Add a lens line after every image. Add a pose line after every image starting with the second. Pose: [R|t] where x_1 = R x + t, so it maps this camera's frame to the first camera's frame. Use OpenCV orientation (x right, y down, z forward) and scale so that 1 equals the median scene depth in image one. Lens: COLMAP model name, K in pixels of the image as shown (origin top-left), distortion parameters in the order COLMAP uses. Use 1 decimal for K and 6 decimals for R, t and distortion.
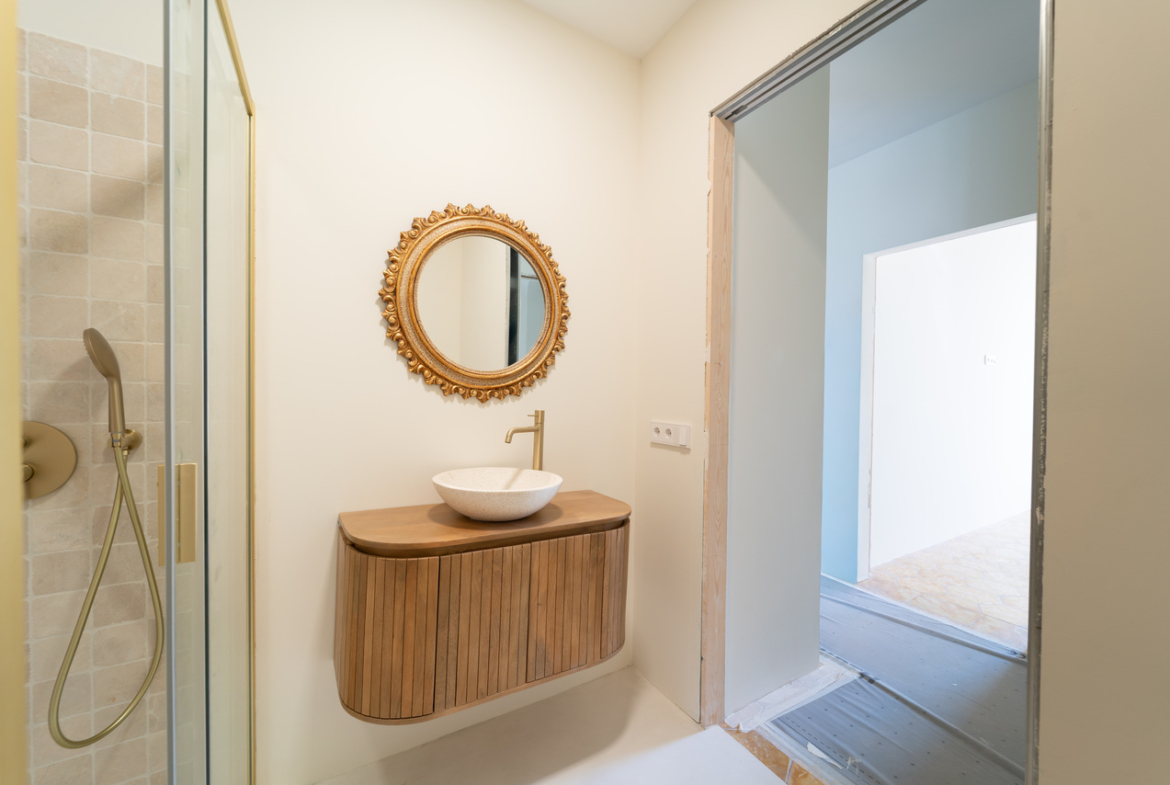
lens RADIAL K [[471.1, 0, 594.6], [0, 471.1, 389.2], [0, 0, 1]] dist [0.001456, -0.001509]
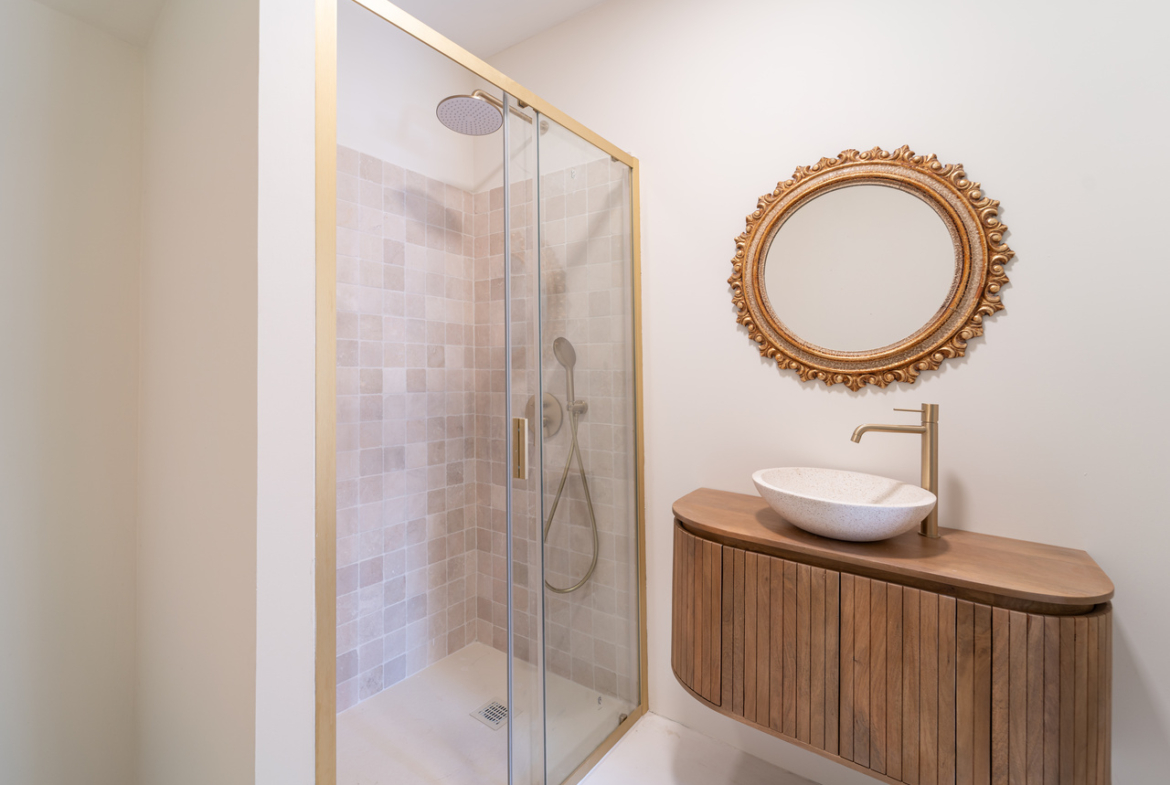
lens RADIAL K [[513.6, 0, 544.7], [0, 513.6, 355.8], [0, 0, 1]] dist [-0.000137, -0.000862]
pose [[0.369514, -0.037593, -0.928464, 0.427380], [-0.003362, 0.999121, -0.041792, 0.007971], [0.929219, 0.018564, 0.369063, 0.207889]]
